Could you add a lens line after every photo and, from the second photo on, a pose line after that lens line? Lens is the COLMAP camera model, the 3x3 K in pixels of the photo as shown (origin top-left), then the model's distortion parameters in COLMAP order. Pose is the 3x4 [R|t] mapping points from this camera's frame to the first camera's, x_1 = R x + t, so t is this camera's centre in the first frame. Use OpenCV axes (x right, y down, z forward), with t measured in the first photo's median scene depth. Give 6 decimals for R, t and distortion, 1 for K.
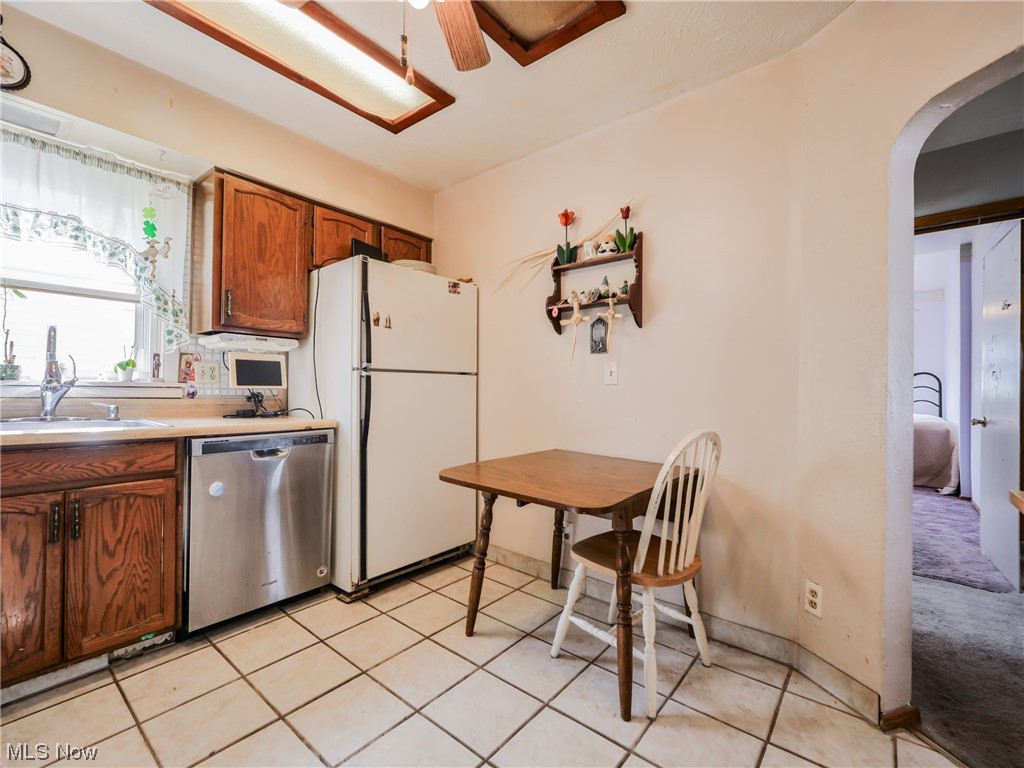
lens RADIAL K [[445.9, 0, 509.2], [0, 445.9, 384.4], [0, 0, 1]] dist [-0.005953, -0.002276]
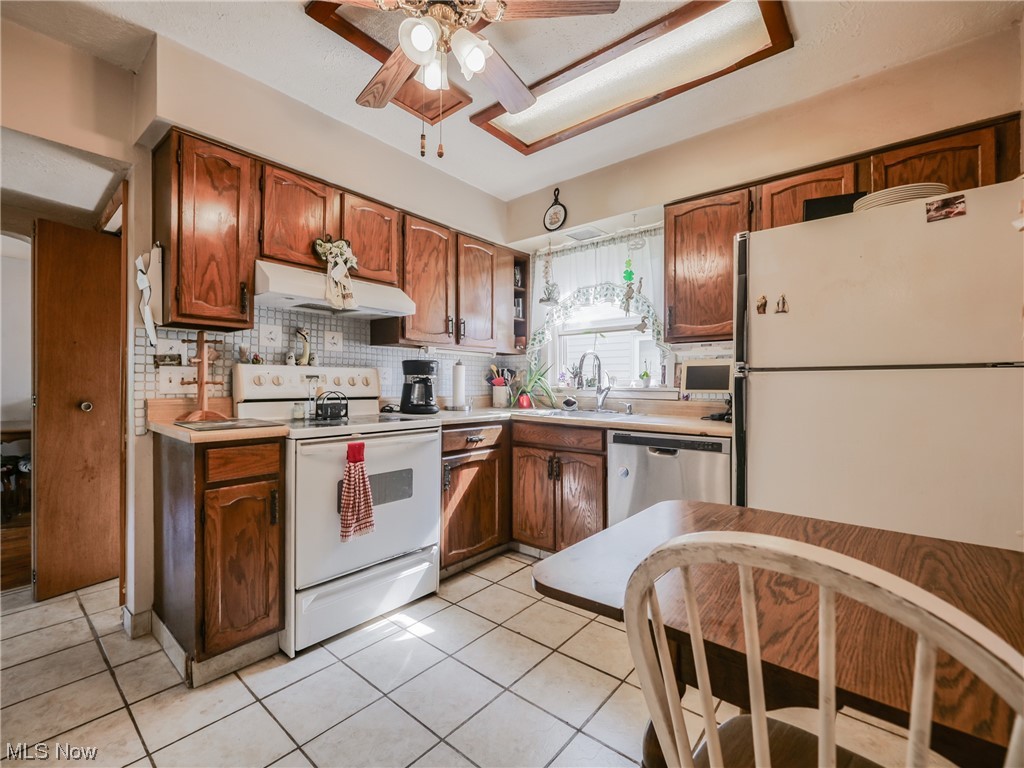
lens RADIAL K [[445.9, 0, 505.9], [0, 445.9, 384.6], [0, 0, 1]] dist [-0.005953, -0.002276]
pose [[-0.015359, -0.015300, -0.999765, 0.502816], [0.001952, 0.999881, -0.015331, 0.005523], [0.999880, -0.002187, -0.015328, 0.569537]]
